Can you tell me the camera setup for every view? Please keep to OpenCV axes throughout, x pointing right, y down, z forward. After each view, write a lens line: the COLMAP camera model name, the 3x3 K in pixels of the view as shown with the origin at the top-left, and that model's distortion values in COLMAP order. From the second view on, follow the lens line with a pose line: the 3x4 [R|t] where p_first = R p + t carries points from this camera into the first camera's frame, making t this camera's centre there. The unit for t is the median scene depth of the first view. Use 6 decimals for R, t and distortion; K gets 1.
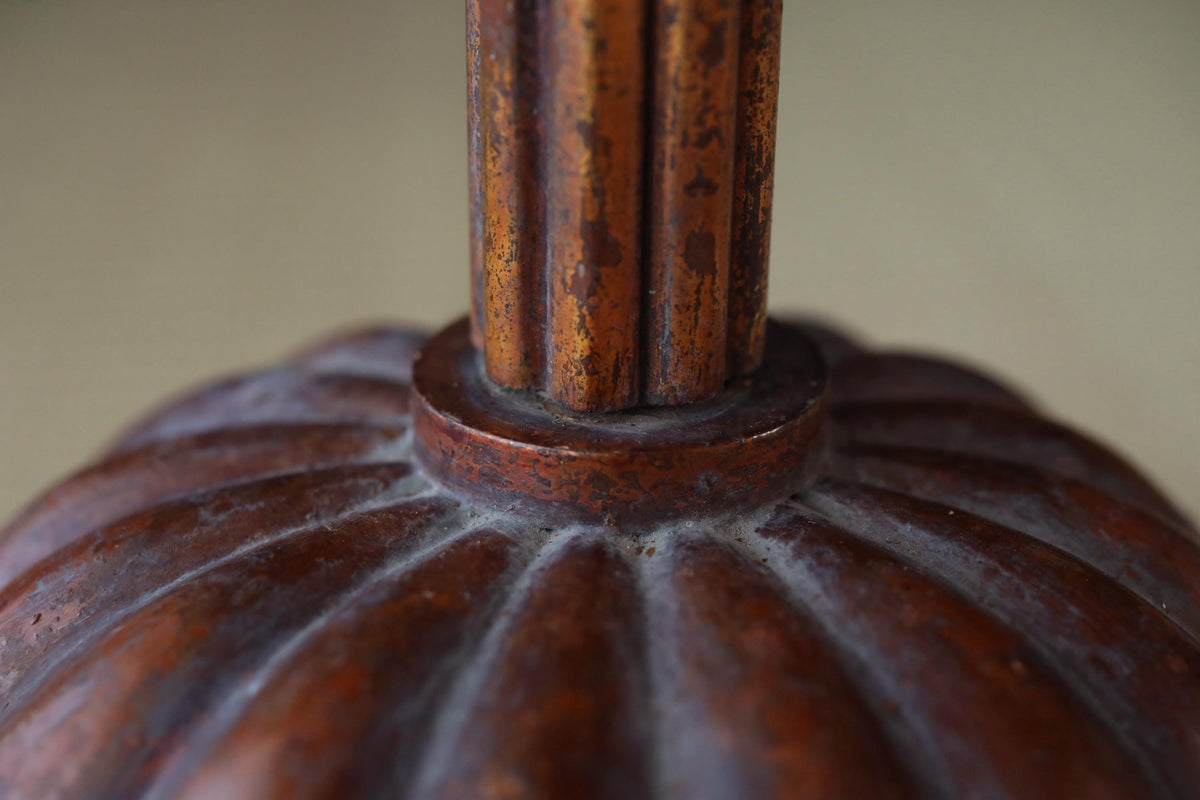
lens RADIAL K [[1955.6, 0, 599.3], [0, 1955.6, 407.5], [0, 0, 1]] dist [0.044752, 0.000000]
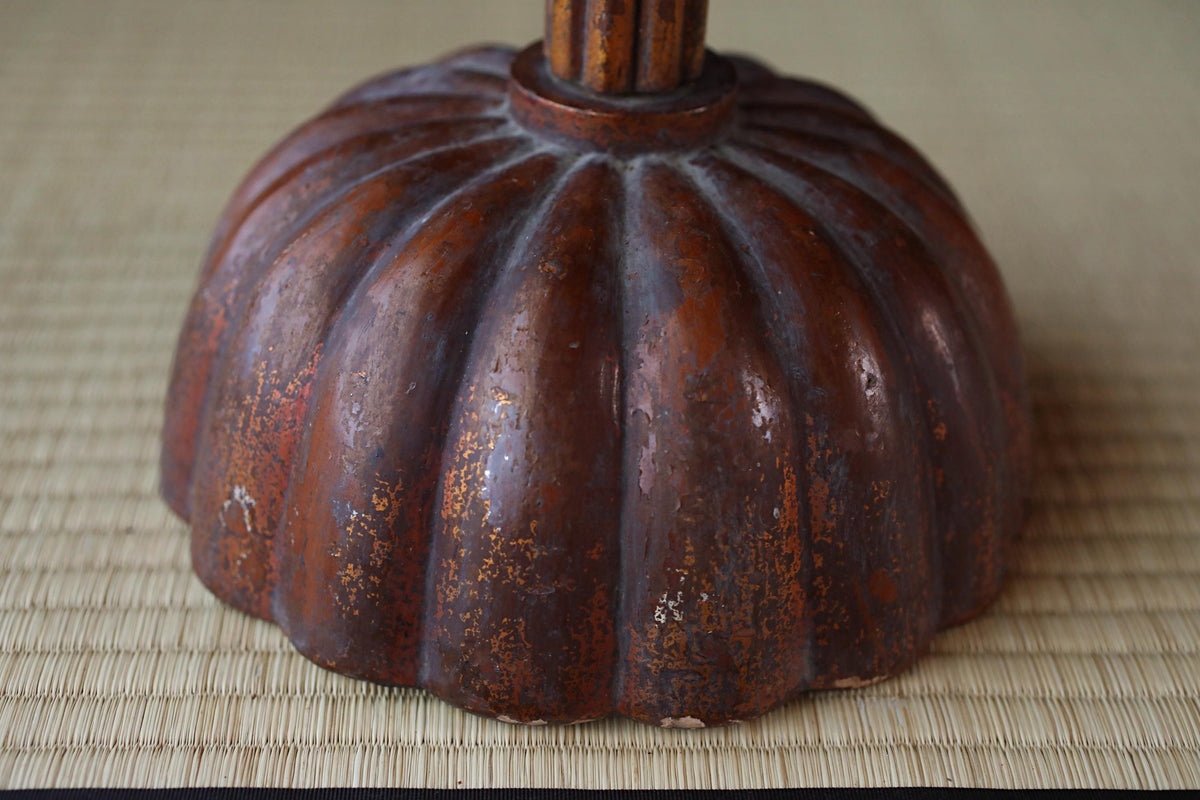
lens RADIAL K [[1955.6, 0, 590.8], [0, 1955.6, 389.7], [0, 0, 1]] dist [0.044752, 0.000000]
pose [[0.997565, 0.064303, -0.027021, 0.052281], [-0.060975, 0.992081, 0.109809, 0.080720], [0.033868, -0.107894, 0.993585, -0.919801]]
